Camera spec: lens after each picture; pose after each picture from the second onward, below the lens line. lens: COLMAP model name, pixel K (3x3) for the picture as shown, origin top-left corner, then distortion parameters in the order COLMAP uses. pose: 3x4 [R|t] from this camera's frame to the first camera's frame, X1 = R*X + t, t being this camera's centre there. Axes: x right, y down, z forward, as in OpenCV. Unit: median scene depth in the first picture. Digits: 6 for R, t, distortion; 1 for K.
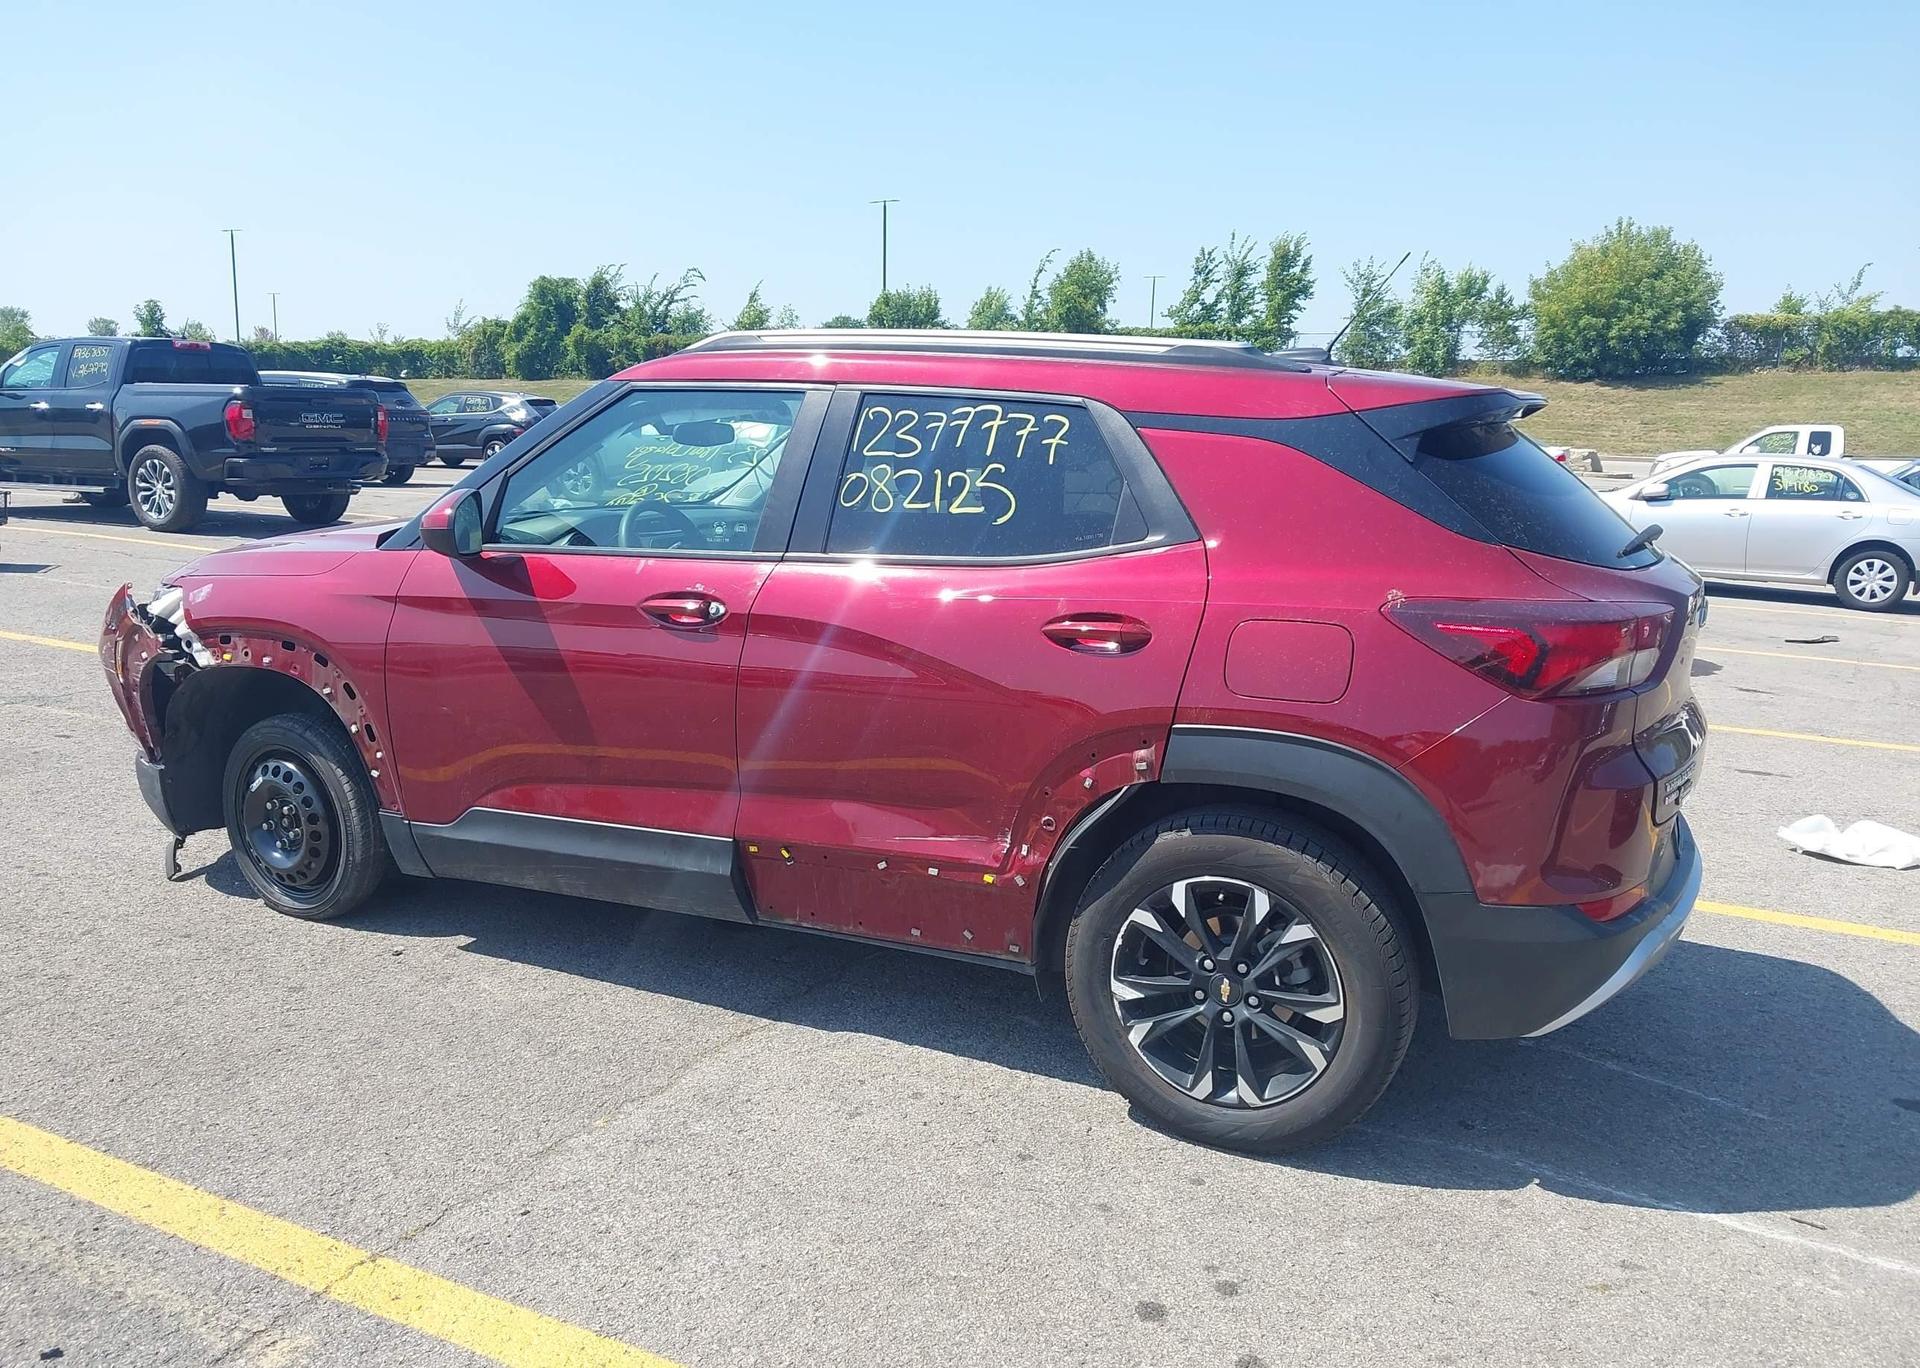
lens RADIAL K [[1530.2, 0, 949.0], [0, 1530.2, 684.2], [0, 0, 1]] dist [0.014268, -0.016619]
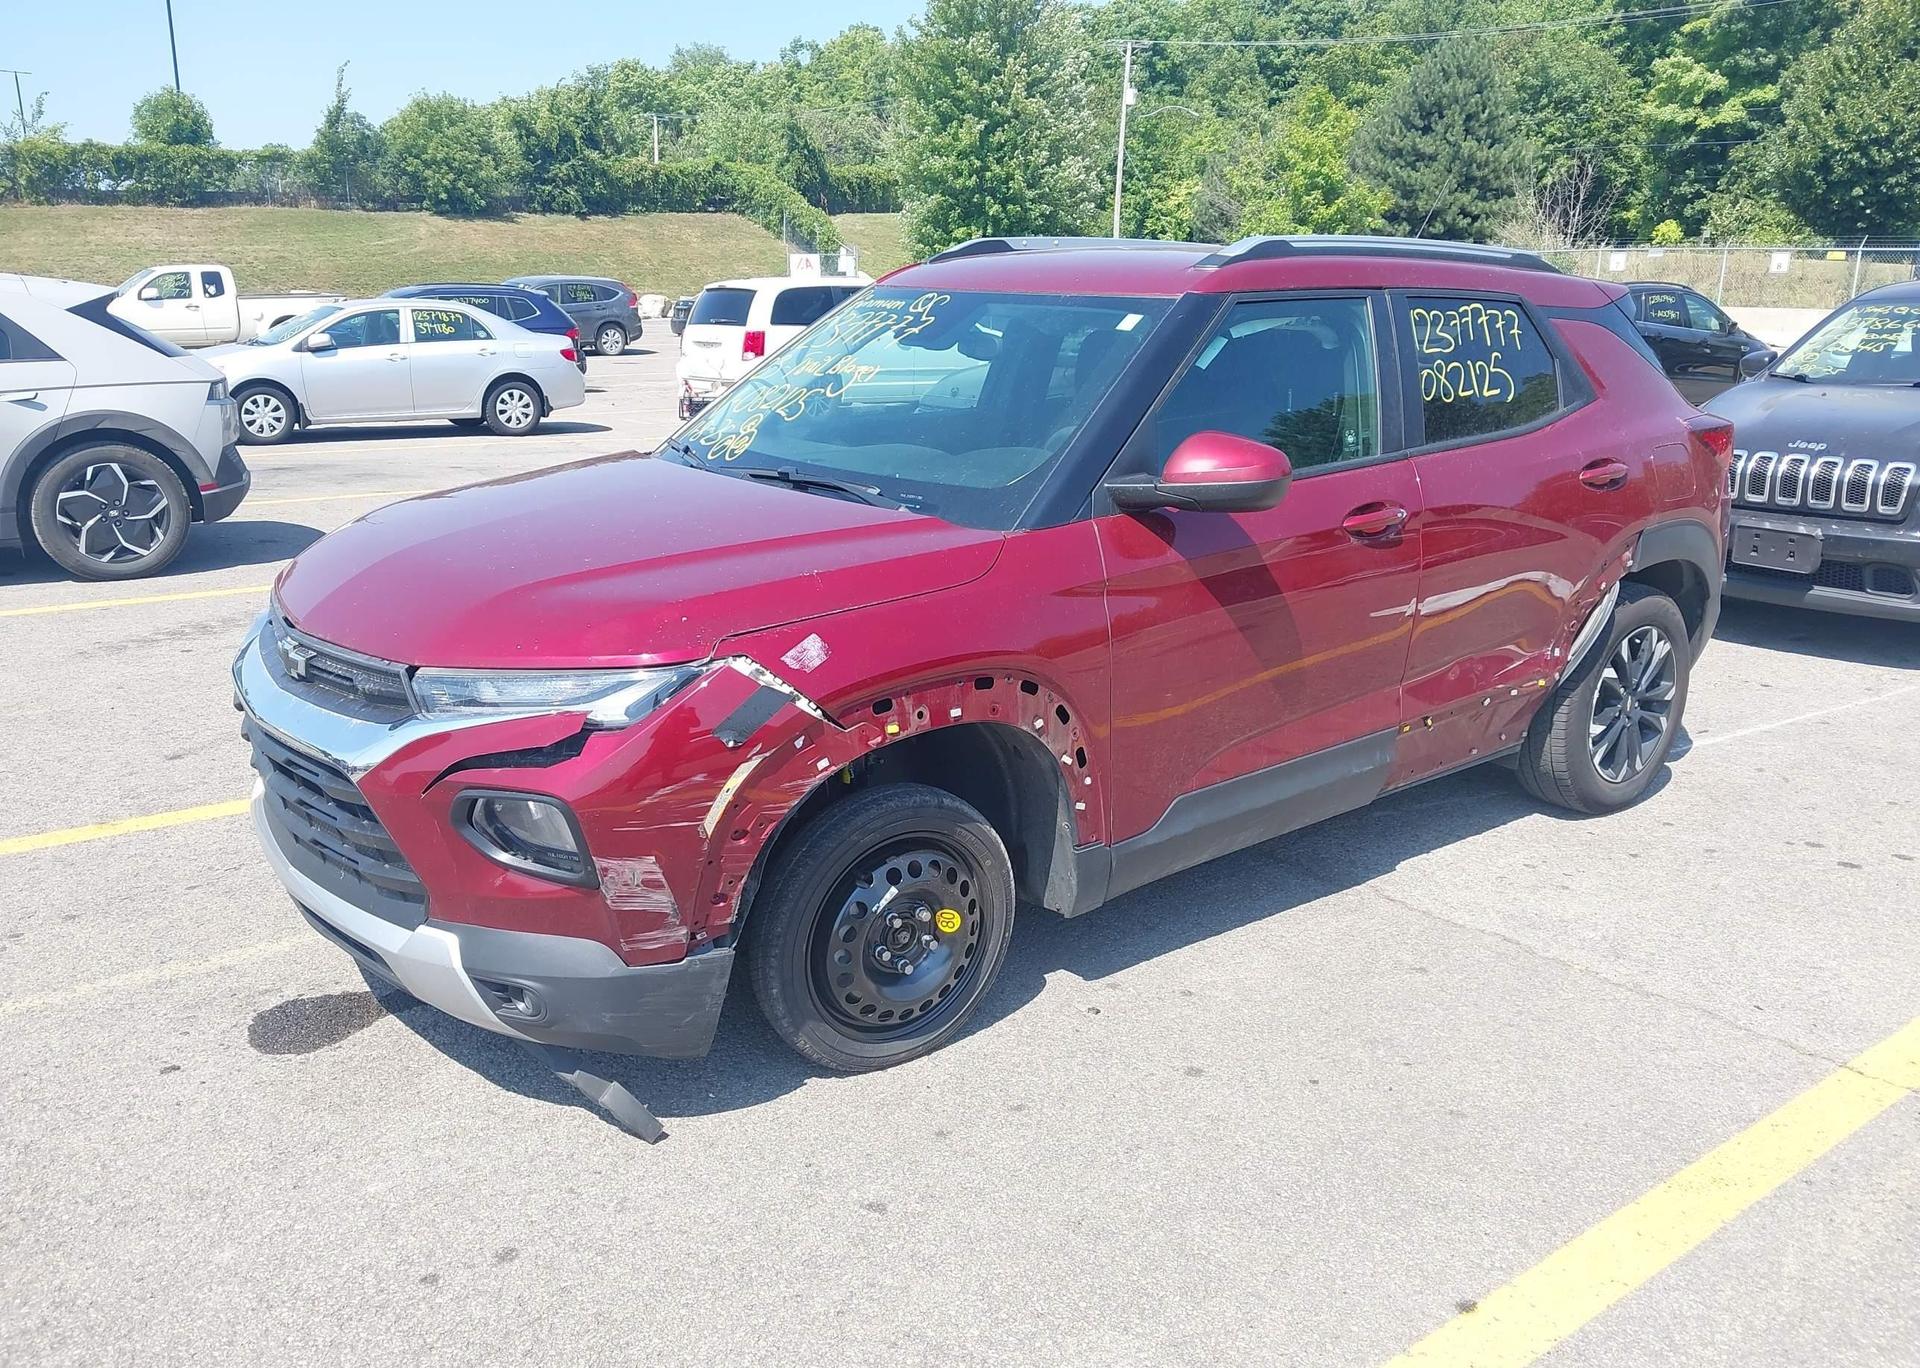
lens RADIAL K [[1525.4, 0, 953.9], [0, 1525.4, 685.3], [0, 0, 1]] dist [0.009695, -0.006389]
pose [[0.449493, -0.257180, 0.855462, -1.032449], [0.164834, 0.965094, 0.203529, -0.169462], [-0.877944, 0.049525, 0.476195, 0.655799]]
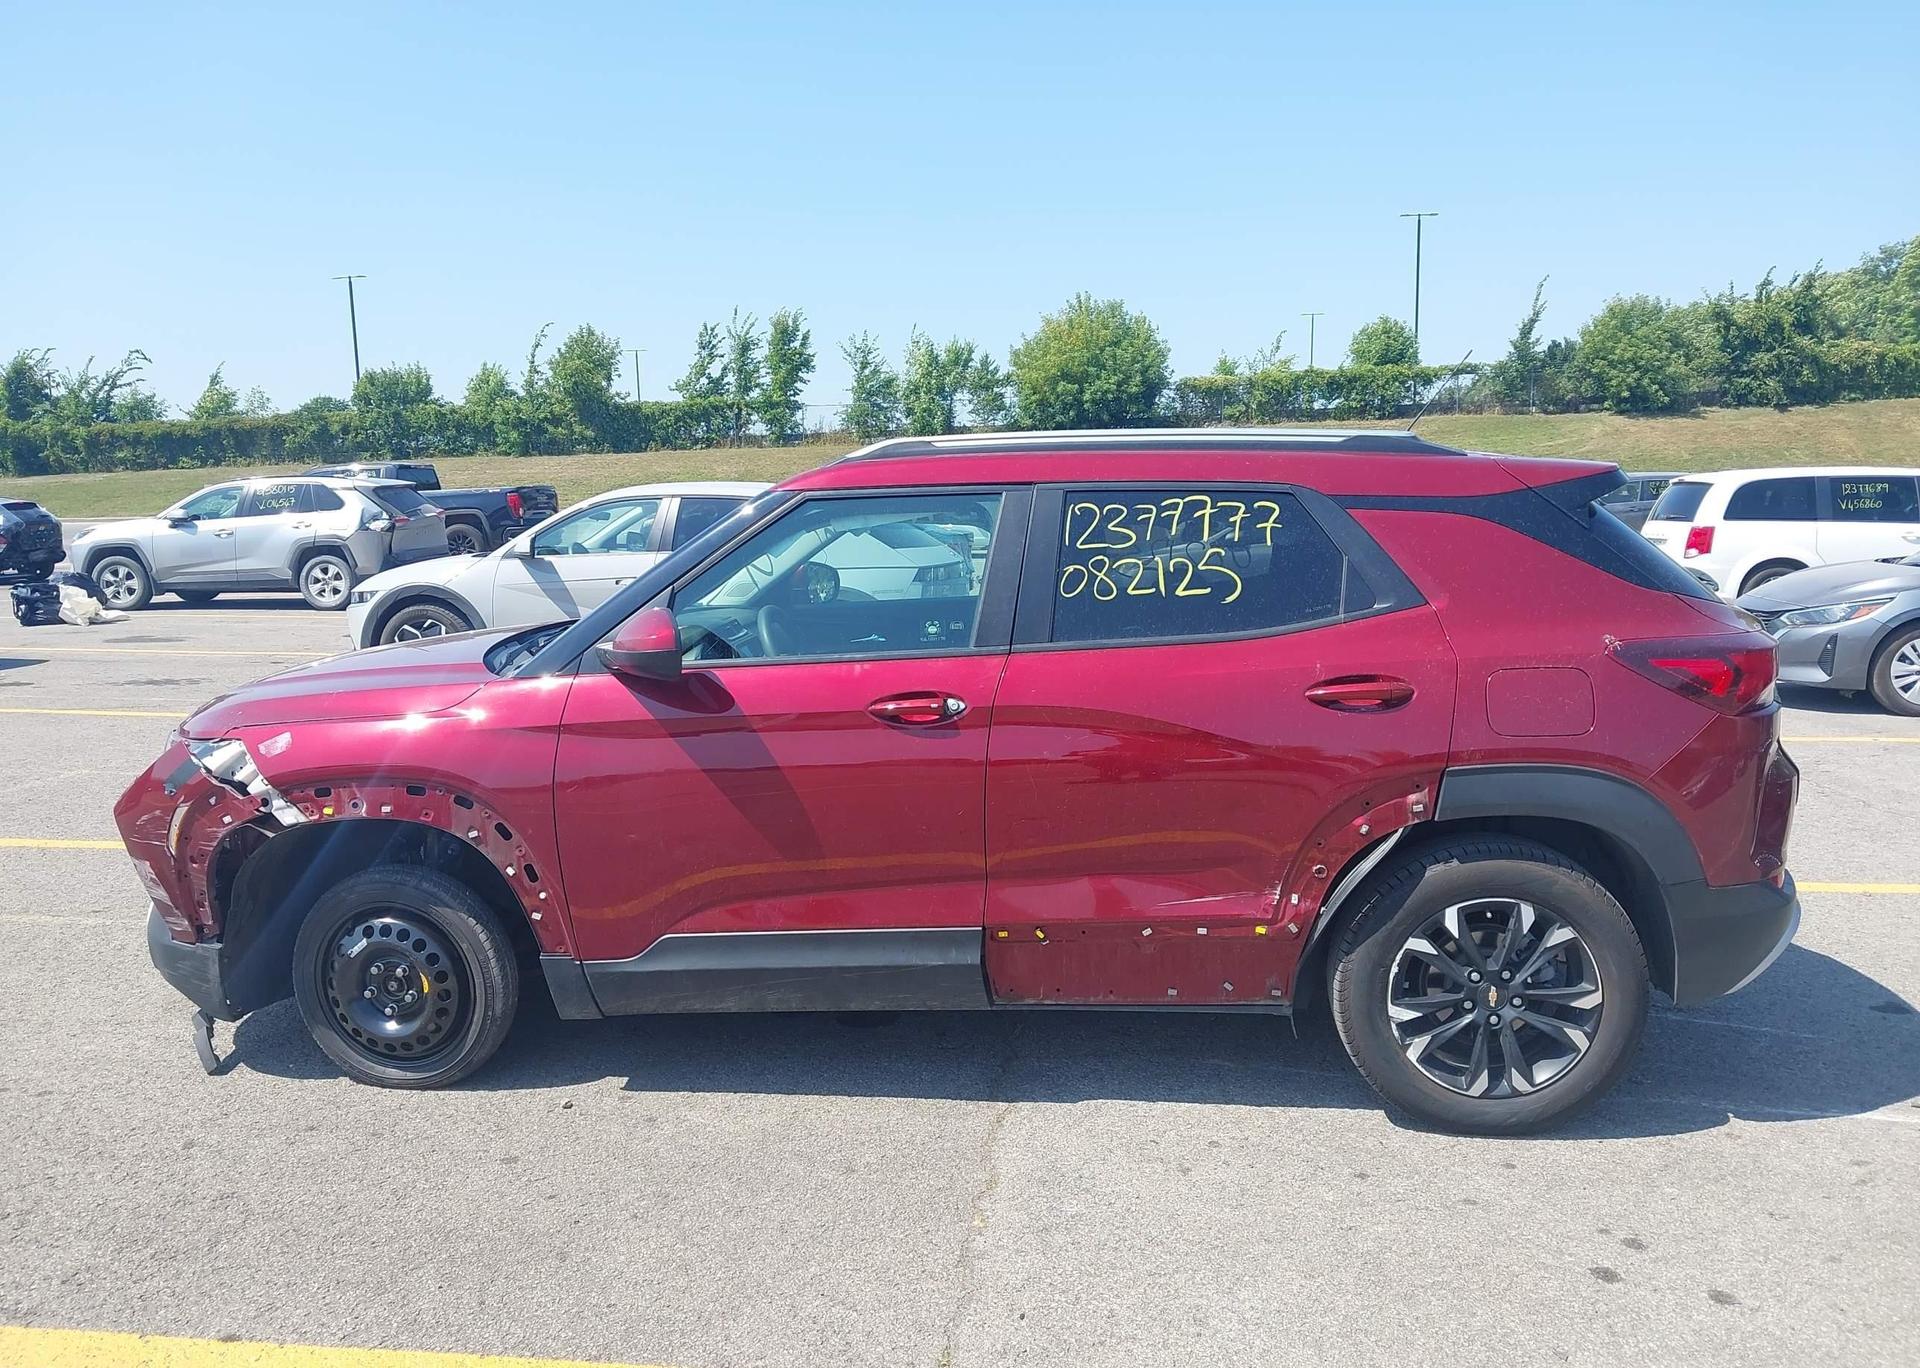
lens RADIAL K [[1517.1, 0, 937.4], [0, 1517.1, 717.4], [0, 0, 1]] dist [0.093660, -0.169906]
pose [[0.943671, -0.093359, 0.317443, -0.414347], [0.100790, 0.994883, -0.007028, -0.030187], [-0.315162, 0.038627, 0.948251, 0.032739]]
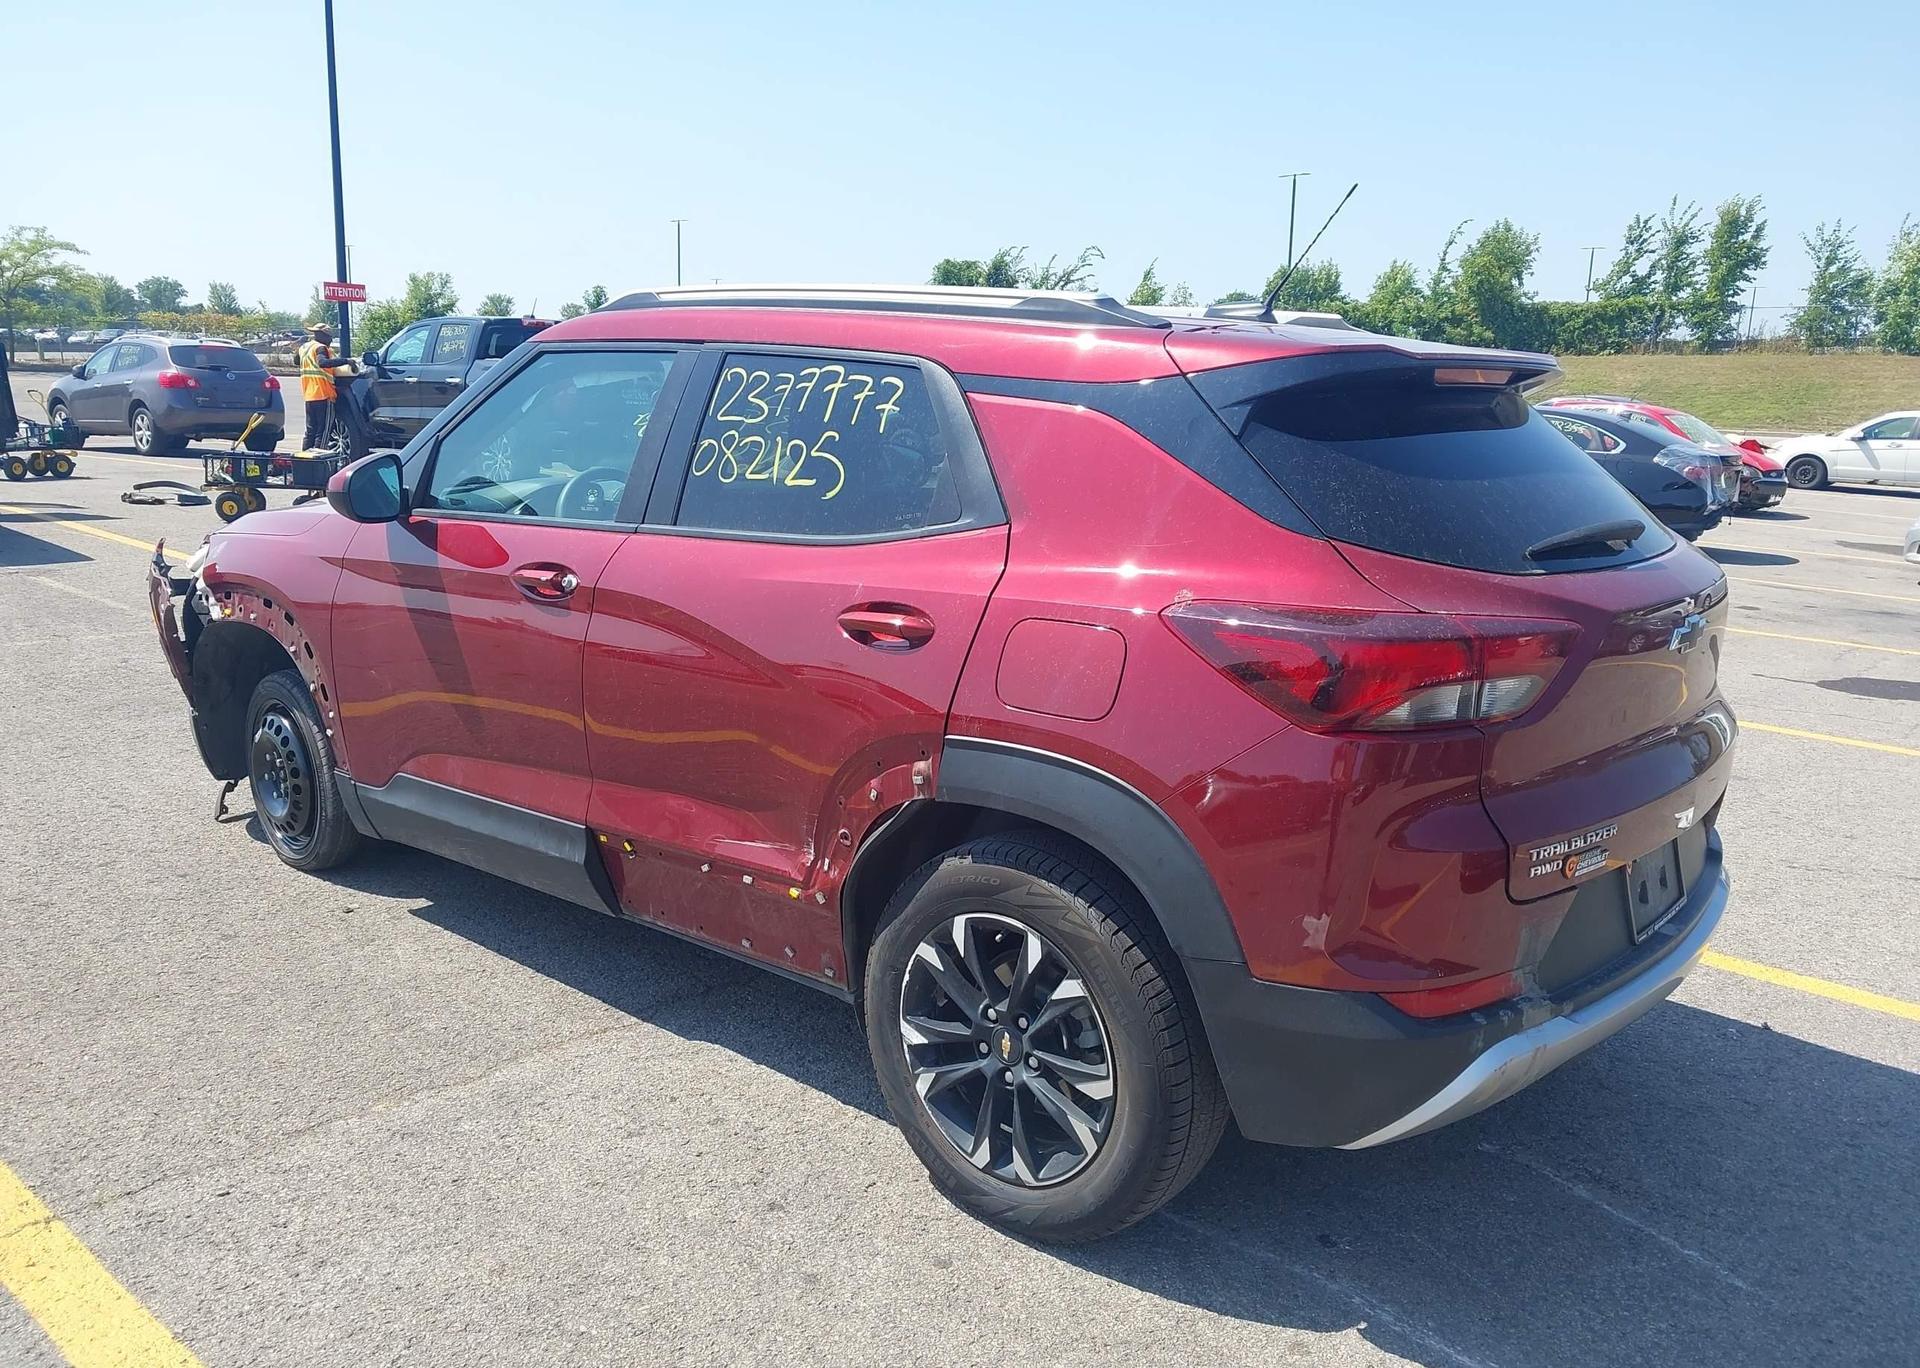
lens RADIAL K [[1525.4, 0, 953.9], [0, 1525.4, 685.3], [0, 0, 1]] dist [0.009695, -0.006389]
pose [[0.964732, 0.054448, -0.257541, 0.274467], [-0.051094, 0.998499, 0.019702, -0.013615], [0.258227, -0.005848, 0.966067, 0.126191]]
